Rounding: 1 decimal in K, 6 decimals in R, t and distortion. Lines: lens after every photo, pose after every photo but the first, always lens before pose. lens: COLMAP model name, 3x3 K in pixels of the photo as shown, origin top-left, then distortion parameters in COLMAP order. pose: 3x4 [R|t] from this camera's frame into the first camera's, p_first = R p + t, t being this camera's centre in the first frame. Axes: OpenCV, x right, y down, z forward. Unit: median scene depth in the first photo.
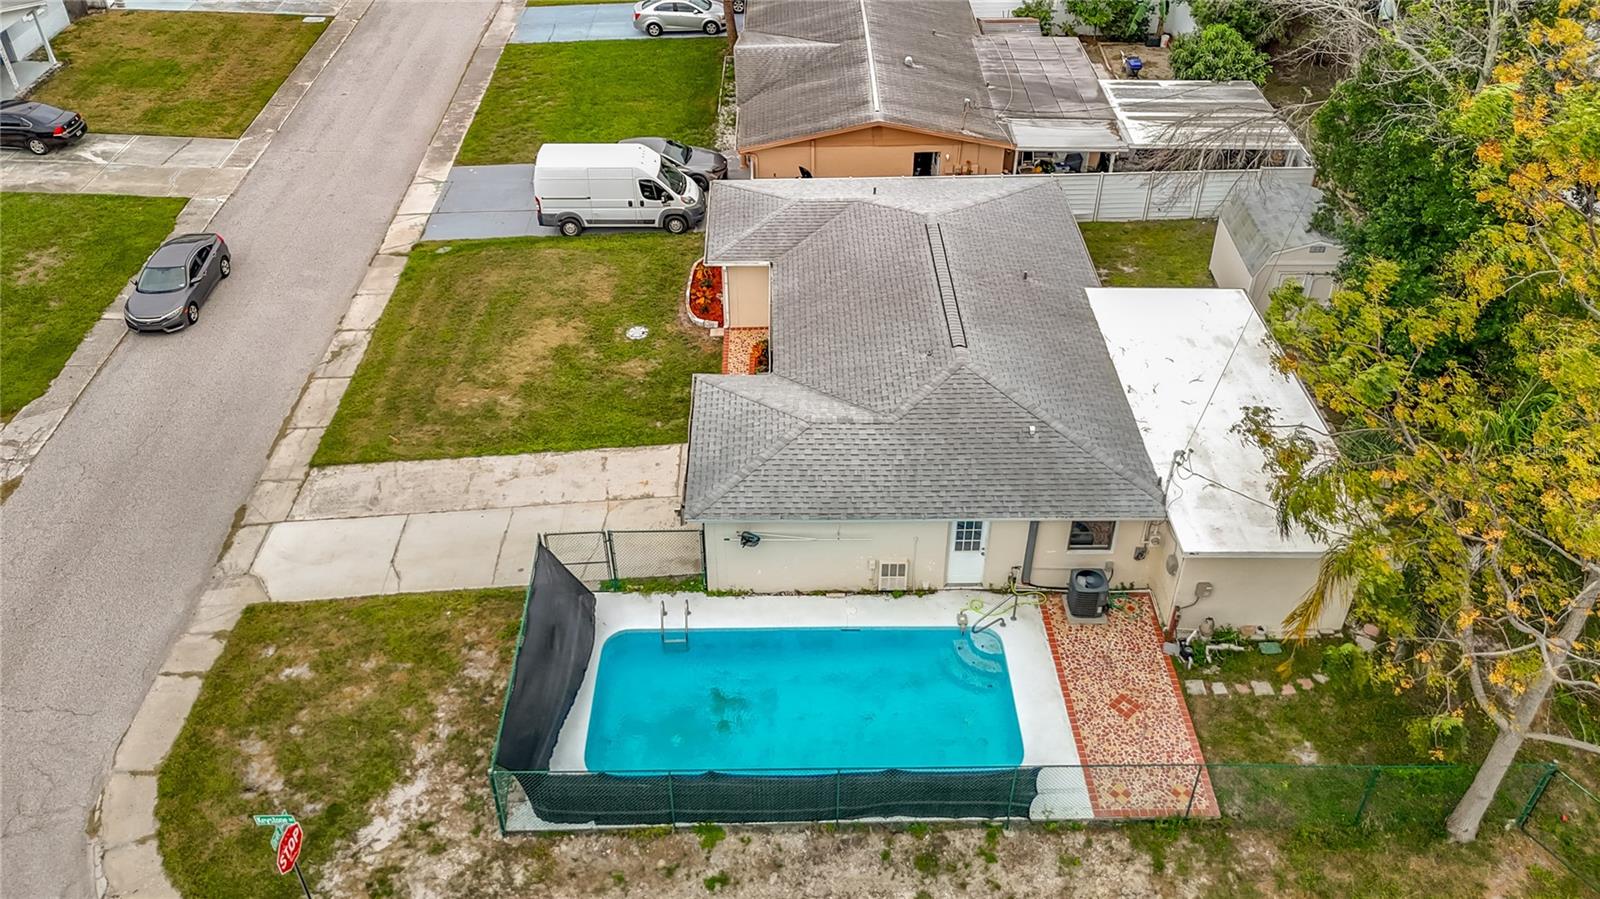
lens RADIAL K [[1235.7, 0, 800.0], [0, 1235.7, 449.5], [0, 0, 1]] dist [0.073240, -0.077011]
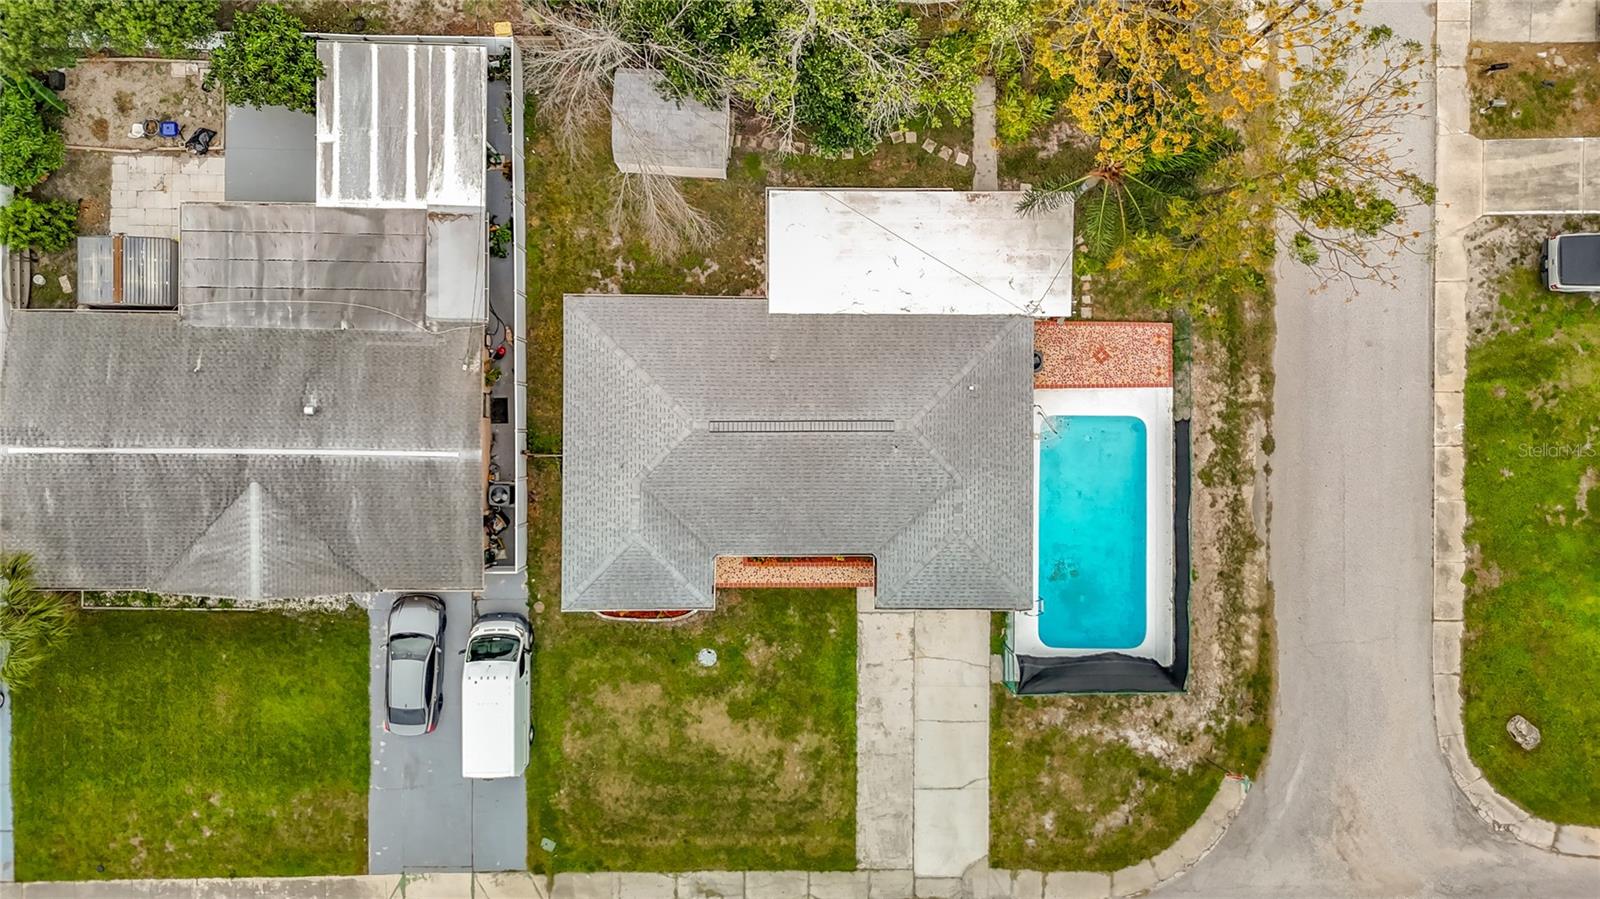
lens RADIAL K [[1235.7, 0, 800.0], [0, 1235.7, 449.5], [0, 0, 1]] dist [0.073240, -0.077011]
pose [[0.019873, -0.999709, -0.013661, 0.109932], [0.591778, 0.000749, 0.806100, -1.188928], [-0.805856, -0.024104, 0.591621, 0.219414]]
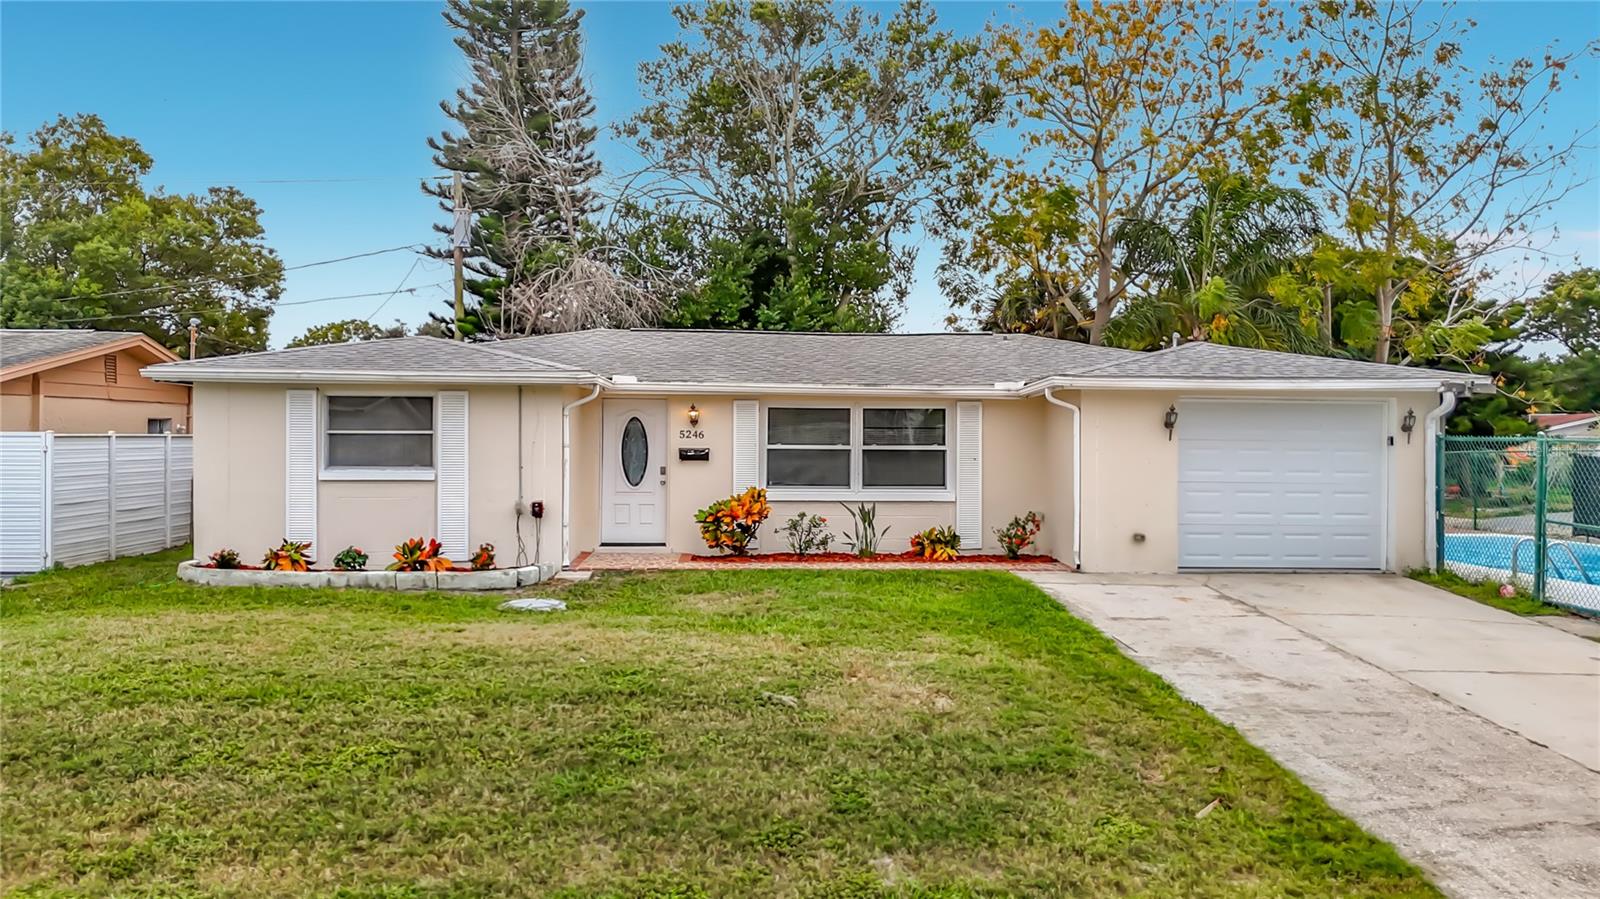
lens RADIAL K [[1224.6, 0, 795.9], [0, 1224.6, 444.3], [0, 0, 1]] dist [0.046030, -0.068752]
pose [[-0.033438, -0.003732, 0.999434, -0.545966], [0.602560, 0.797738, 0.023139, -0.107254], [-0.797373, 0.602992, -0.024426, 1.050978]]
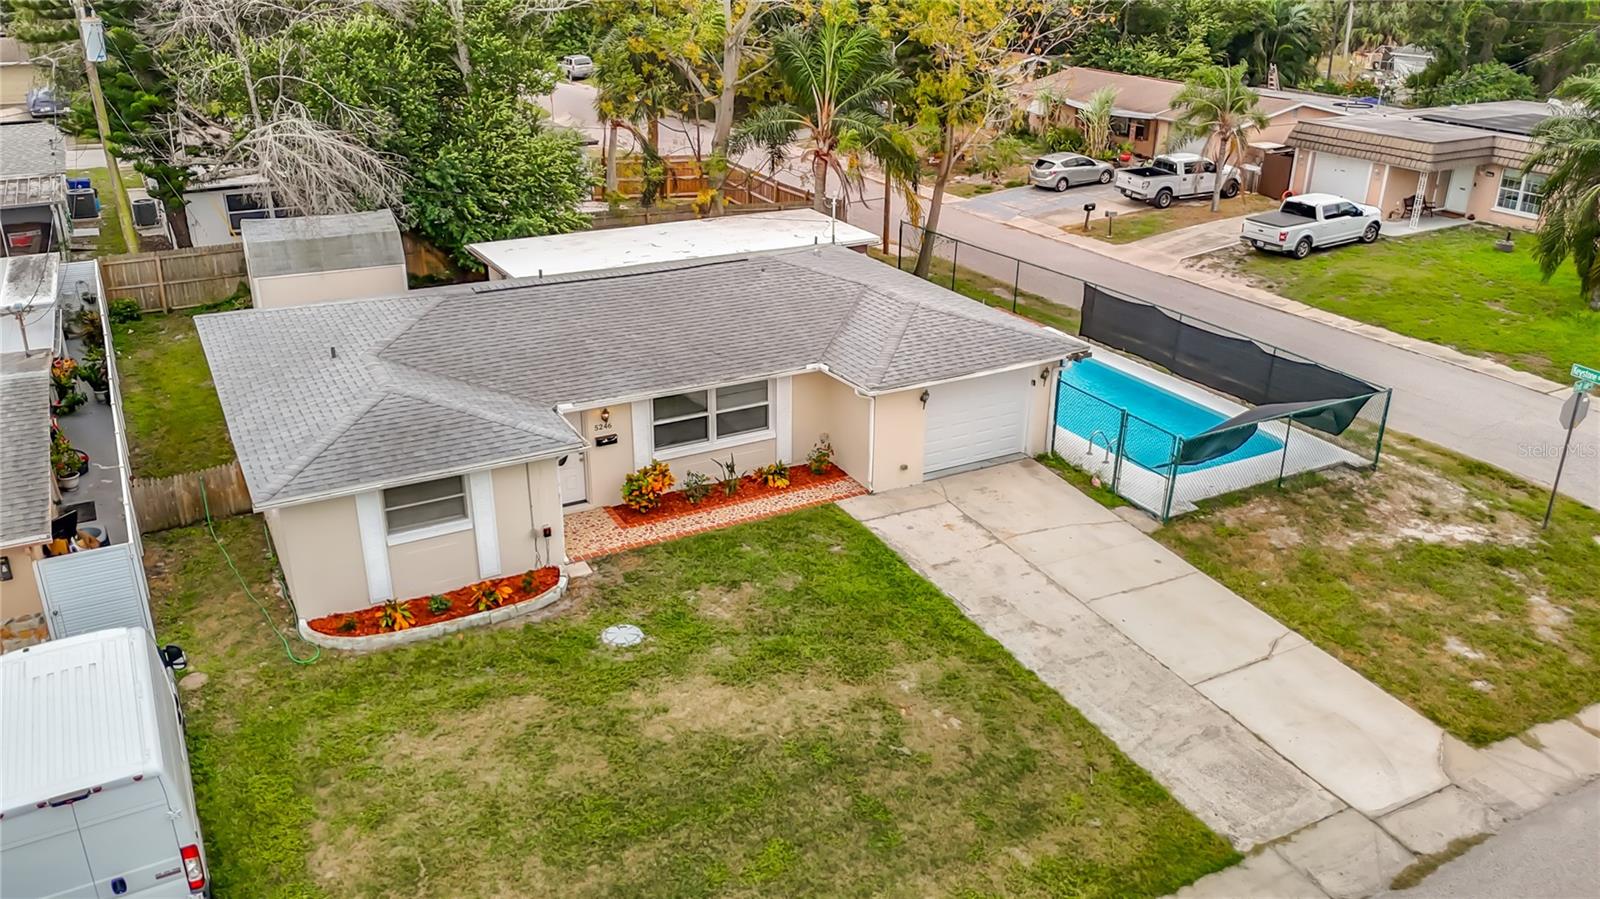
lens RADIAL K [[1224.6, 0, 795.9], [0, 1224.6, 444.3], [0, 0, 1]] dist [0.046030, -0.068752]
pose [[-0.466155, -0.348920, 0.812991, -0.662638], [0.529881, 0.625773, 0.572394, -0.477285], [-0.708468, 0.697612, -0.106821, 1.075310]]
